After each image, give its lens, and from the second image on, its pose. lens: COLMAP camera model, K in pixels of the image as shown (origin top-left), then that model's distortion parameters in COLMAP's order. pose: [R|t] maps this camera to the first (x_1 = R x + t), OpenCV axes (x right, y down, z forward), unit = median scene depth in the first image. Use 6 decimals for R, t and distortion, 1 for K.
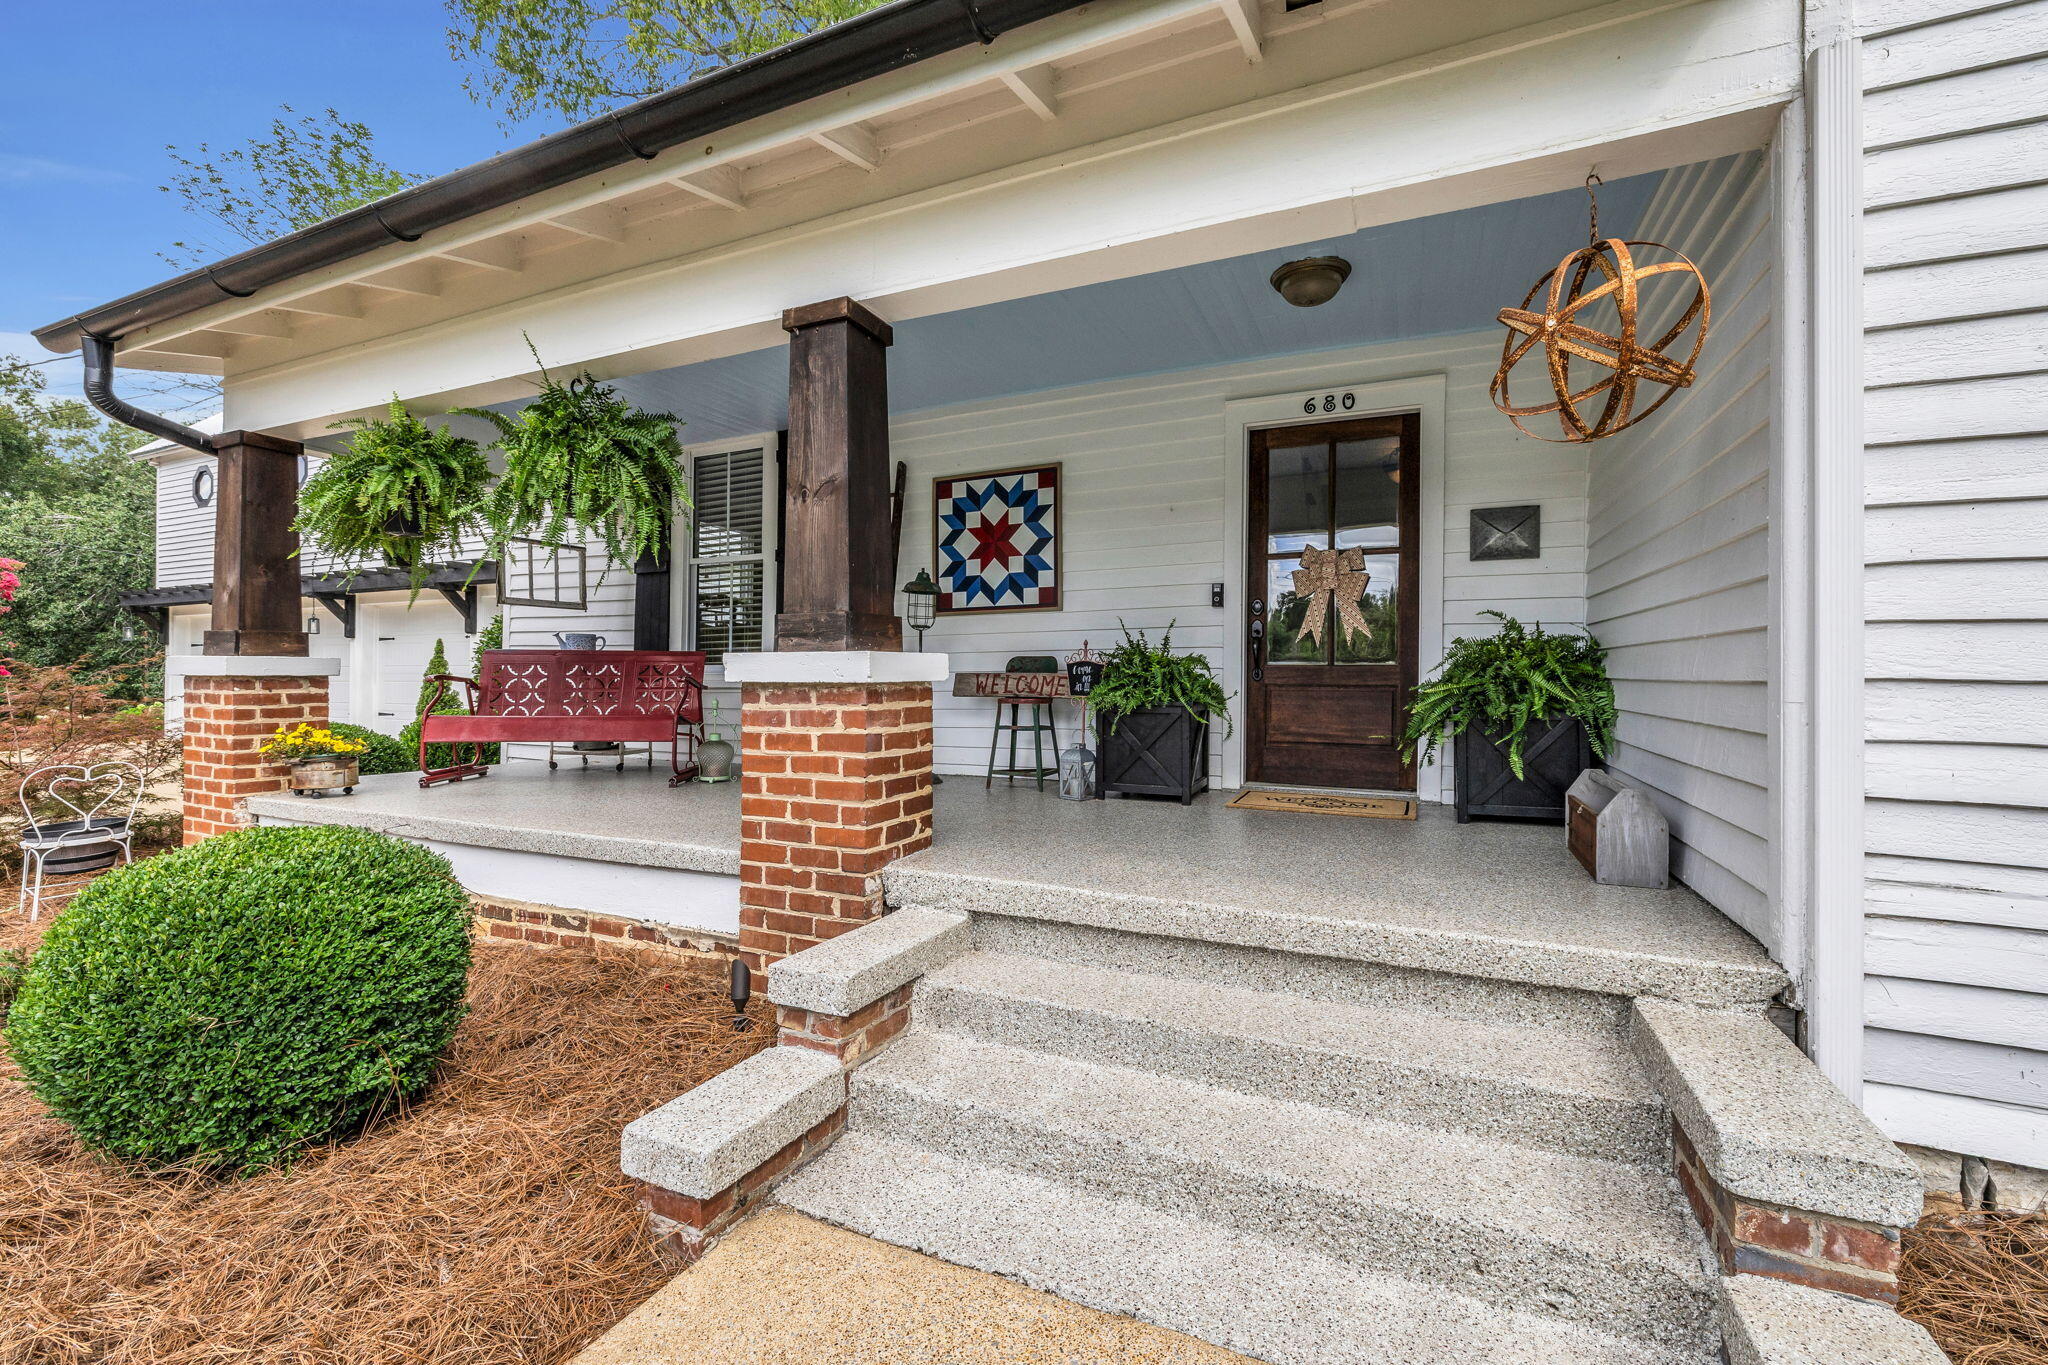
lens RADIAL K [[848.7, 0, 1024.7], [0, 848.7, 674.1], [0, 0, 1]] dist [0.003378, 0.000204]
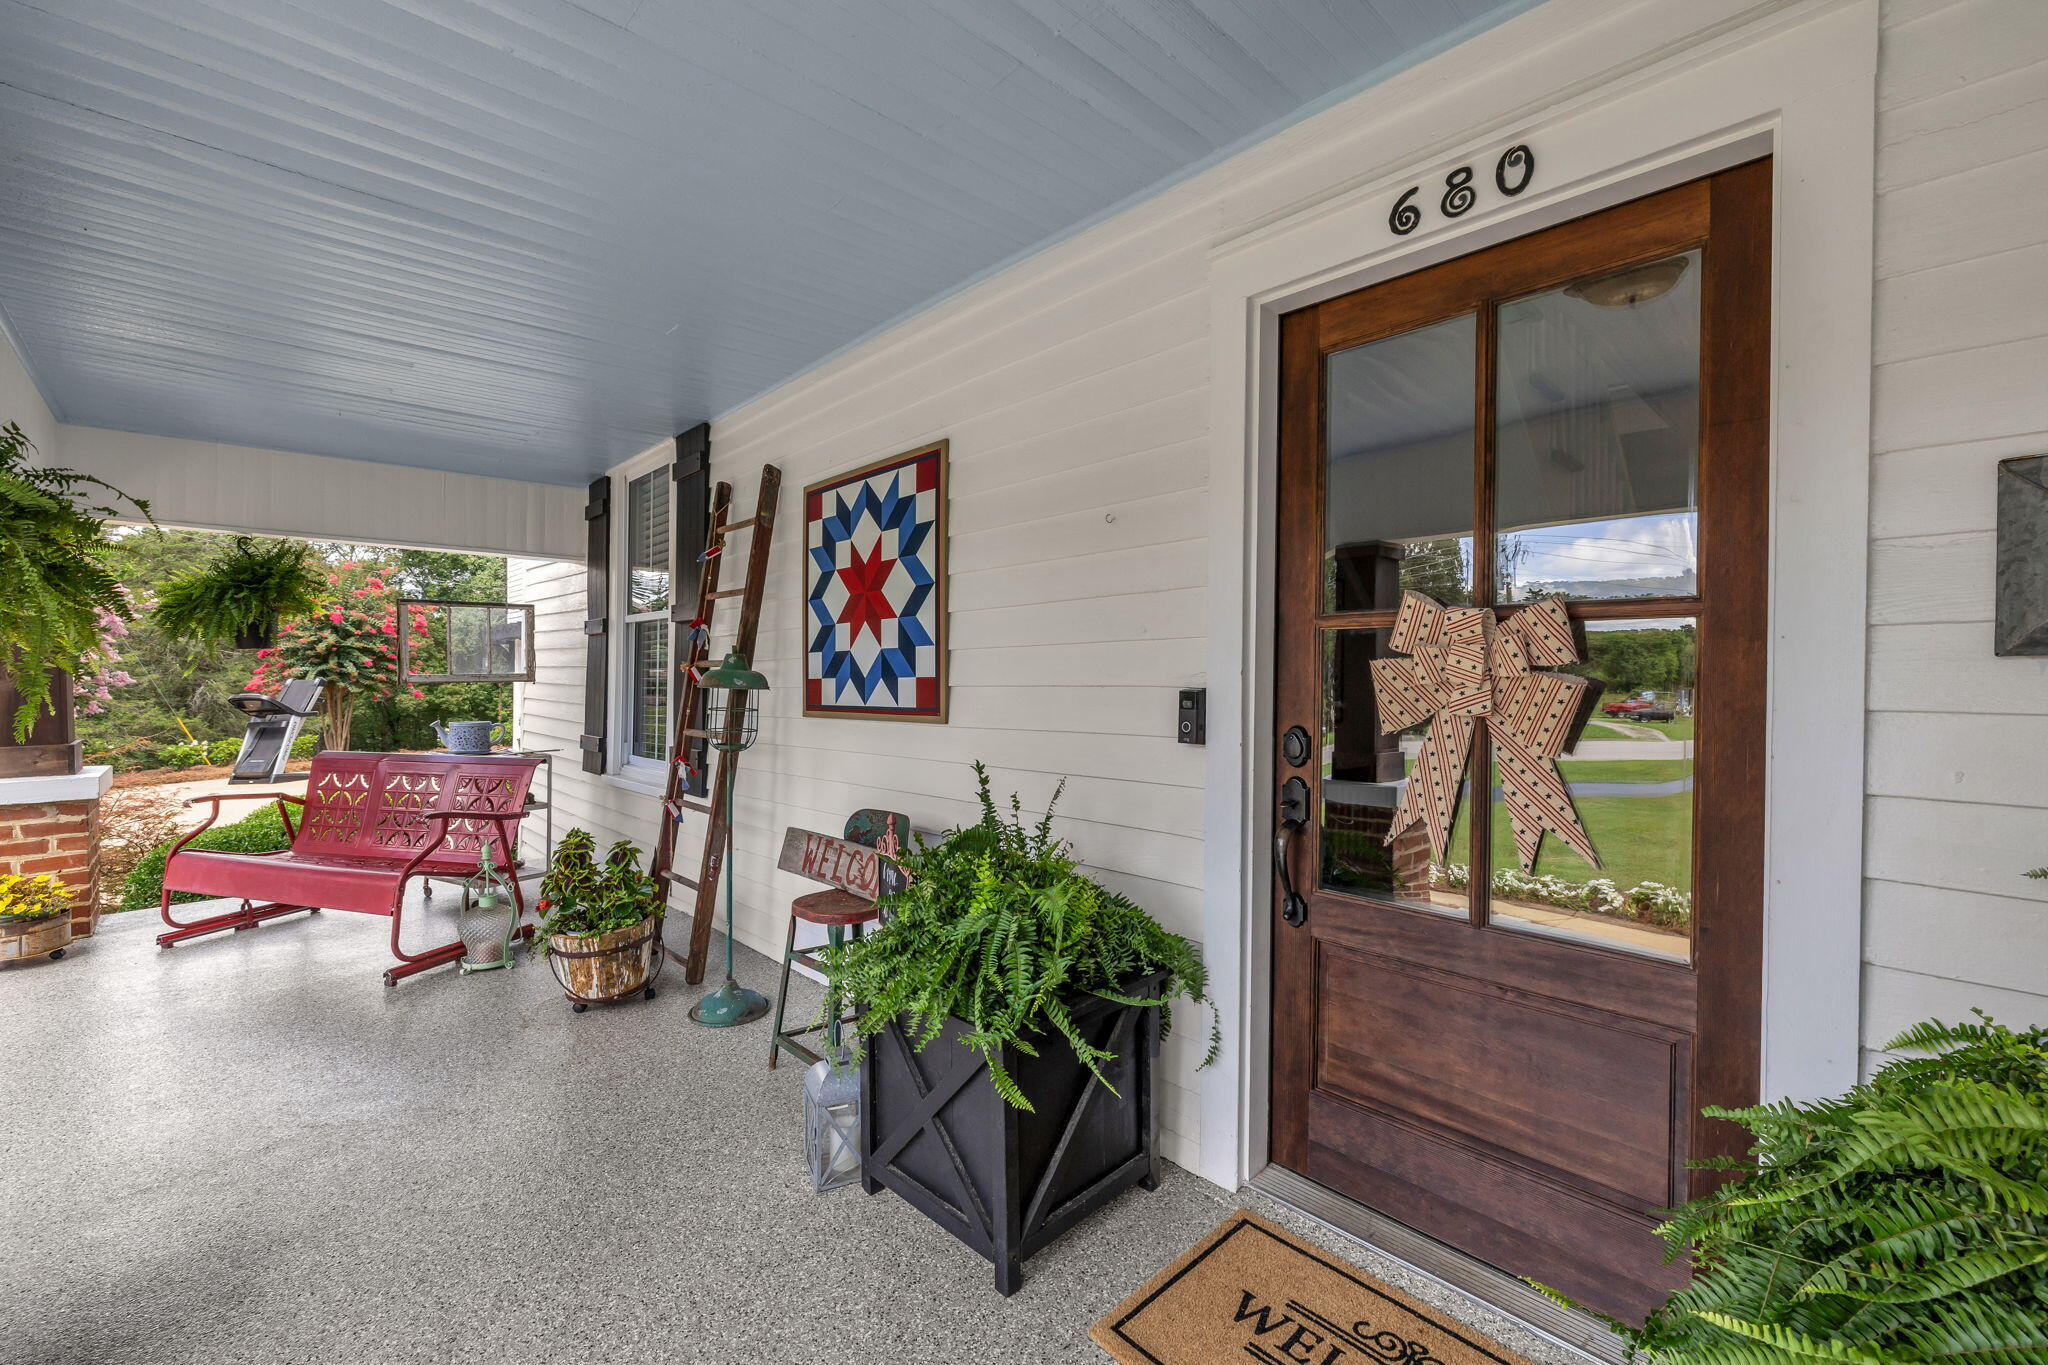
lens RADIAL K [[848.7, 0, 1026.7], [0, 848.7, 681.7], [0, 0, 1]] dist [0.003378, 0.000204]
pose [[0.938678, -0.001597, -0.344792, 0.268042], [0.003806, 0.999976, 0.005730, -0.102361], [0.344775, -0.006690, 0.938662, 0.521723]]
